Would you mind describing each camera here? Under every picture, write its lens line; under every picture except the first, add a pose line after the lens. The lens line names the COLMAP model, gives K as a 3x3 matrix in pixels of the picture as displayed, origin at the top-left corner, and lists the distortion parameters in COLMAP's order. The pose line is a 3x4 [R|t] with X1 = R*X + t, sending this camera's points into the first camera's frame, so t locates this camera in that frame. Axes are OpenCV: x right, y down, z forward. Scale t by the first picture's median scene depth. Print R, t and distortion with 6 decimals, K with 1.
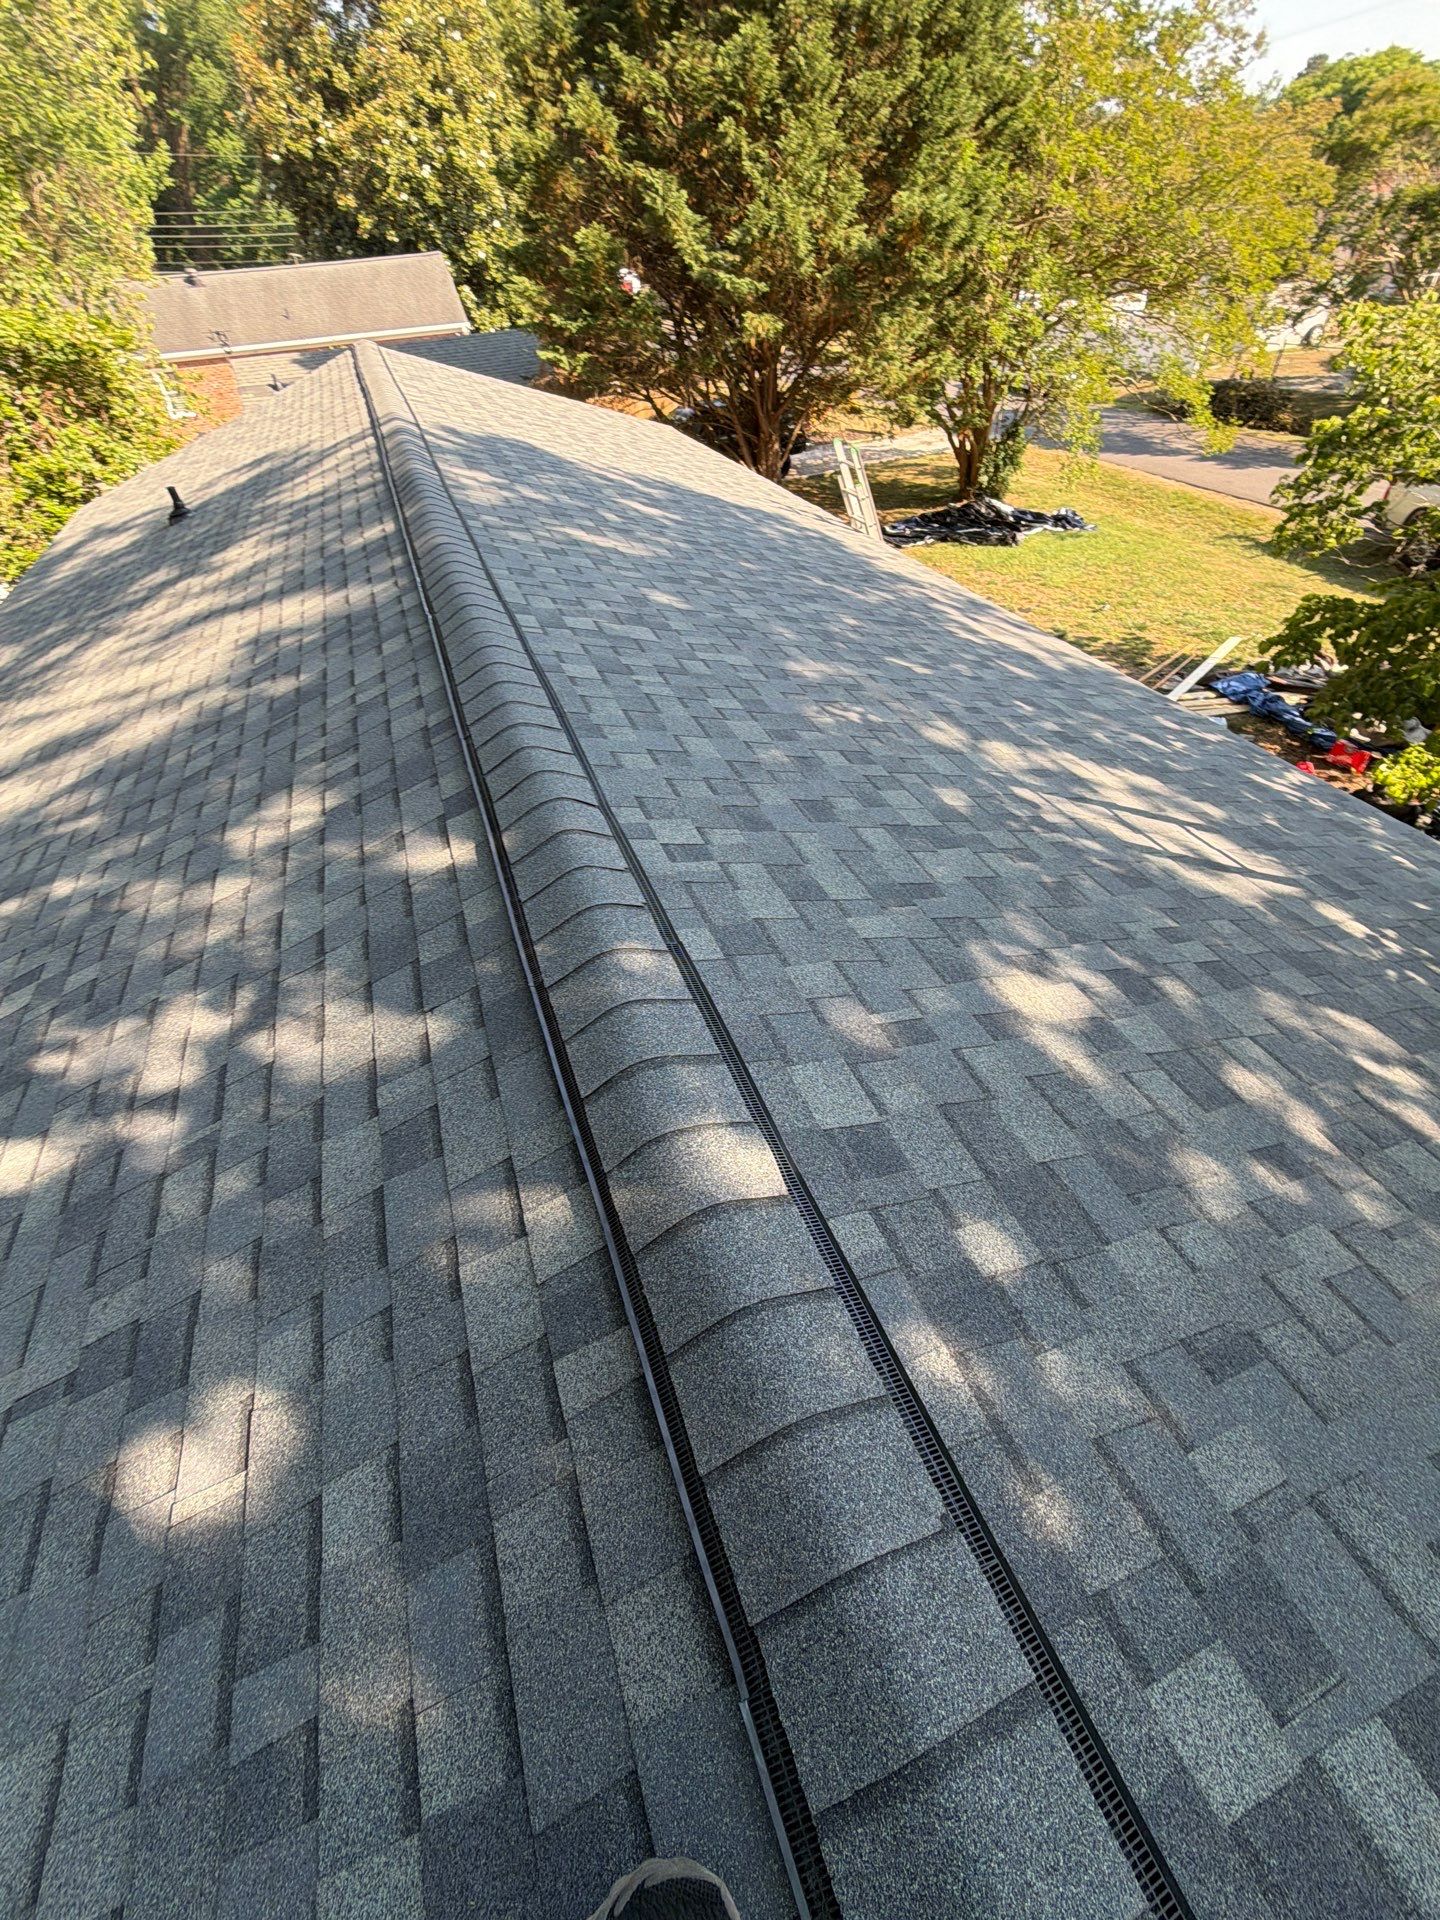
lens RADIAL K [[763.8, 0, 720.0], [0, 763.8, 960.0], [0, 0, 1]] dist [0.002718, 0.000144]
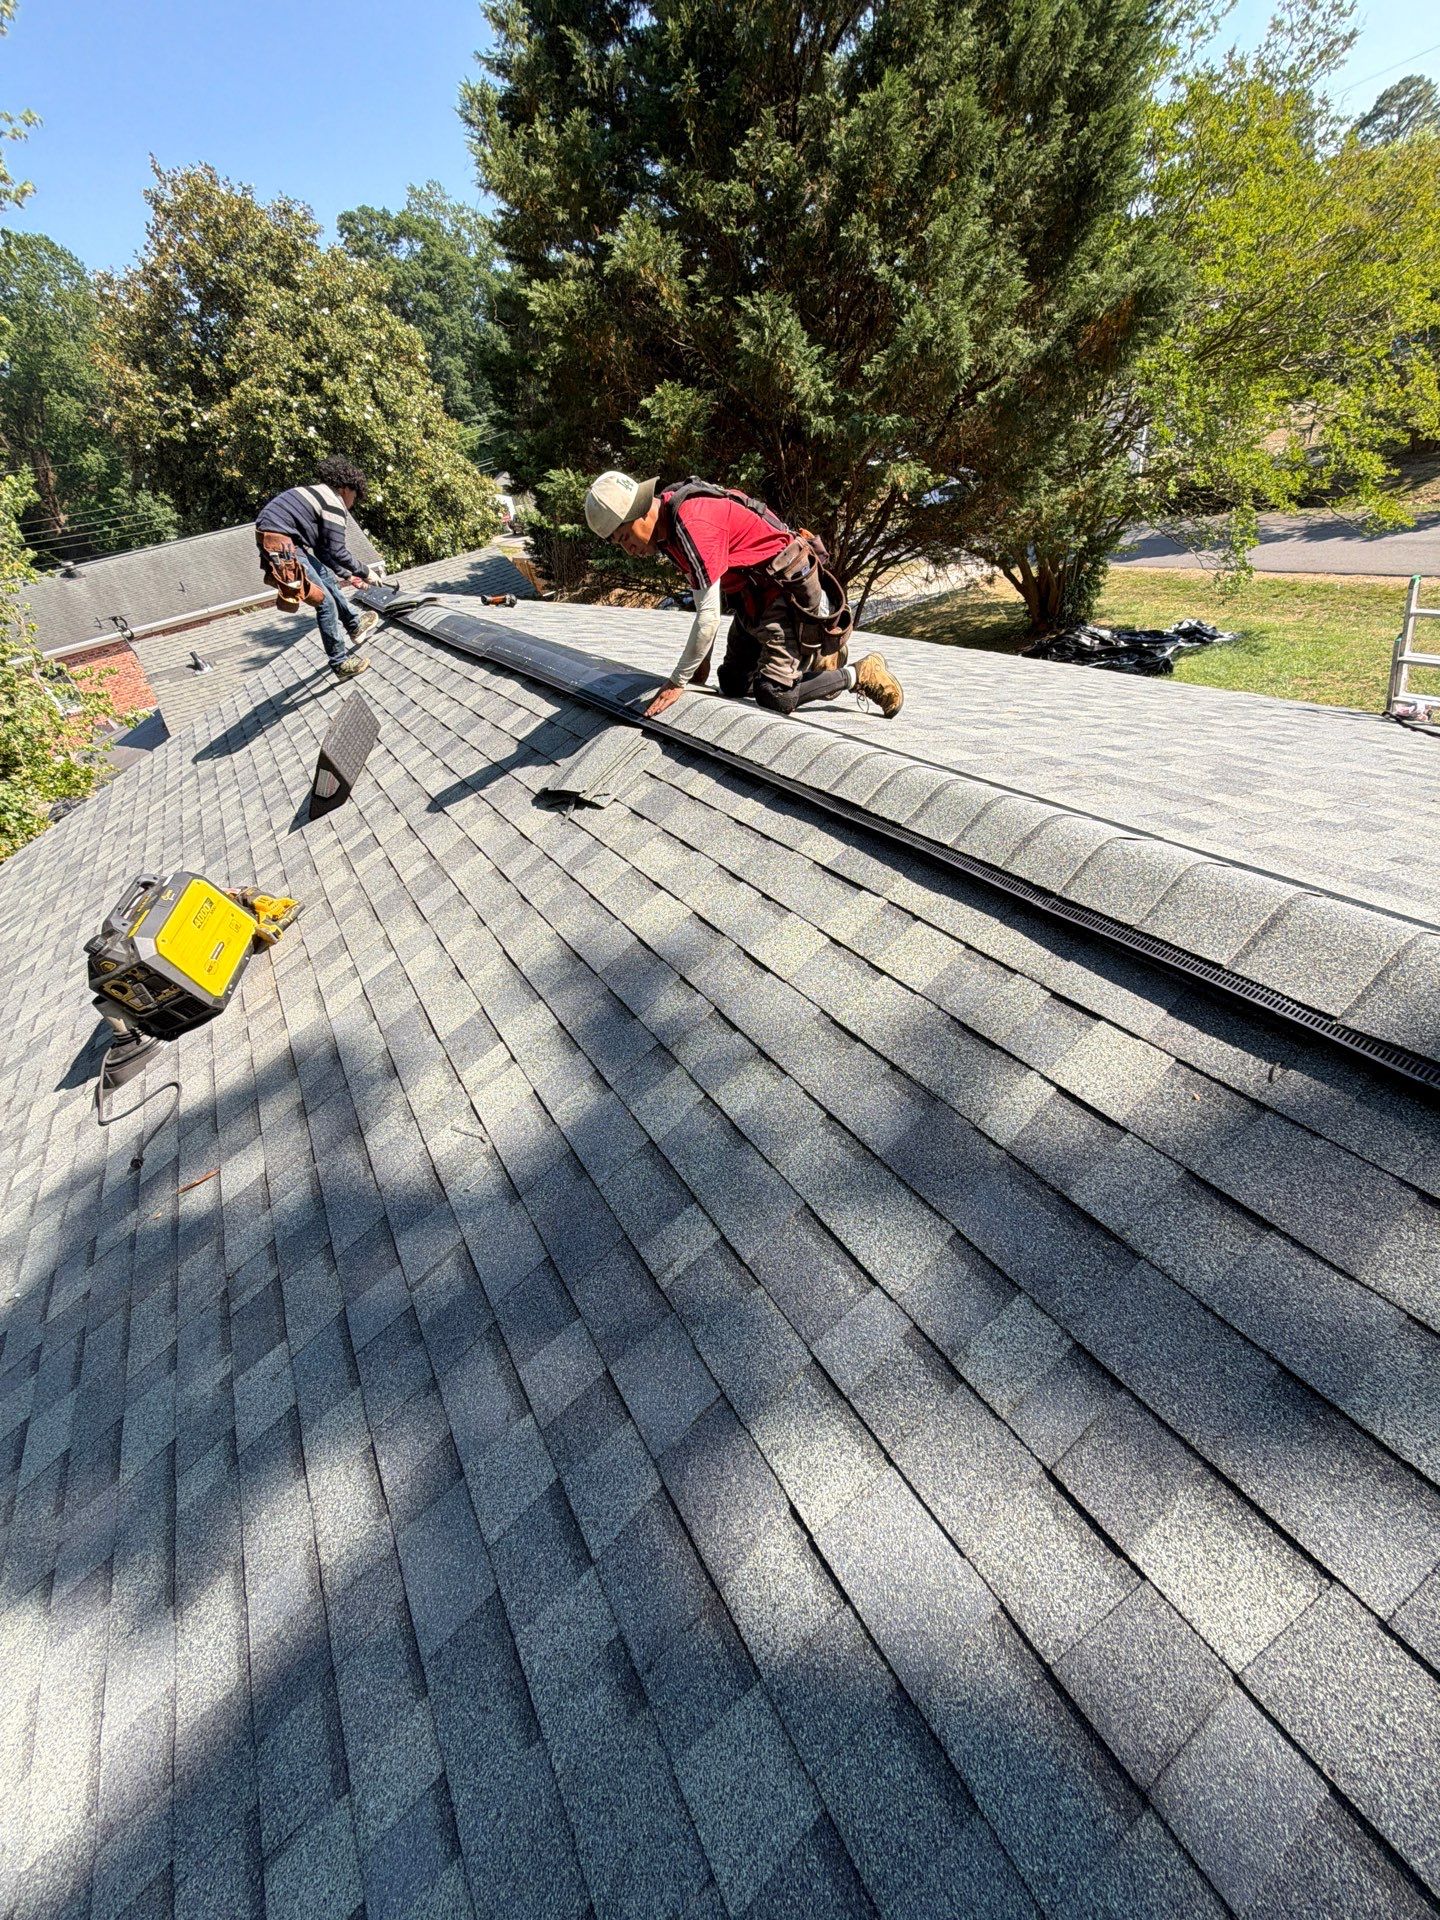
lens RADIAL K [[763.2, 0, 720.0], [0, 763.2, 960.0], [0, 0, 1]] dist [0.001990, -0.000064]
pose [[0.973129, -0.216786, 0.077613, -0.378492], [0.226711, 0.961017, -0.158270, -0.449919], [-0.040277, 0.171612, 0.984341, 0.539606]]
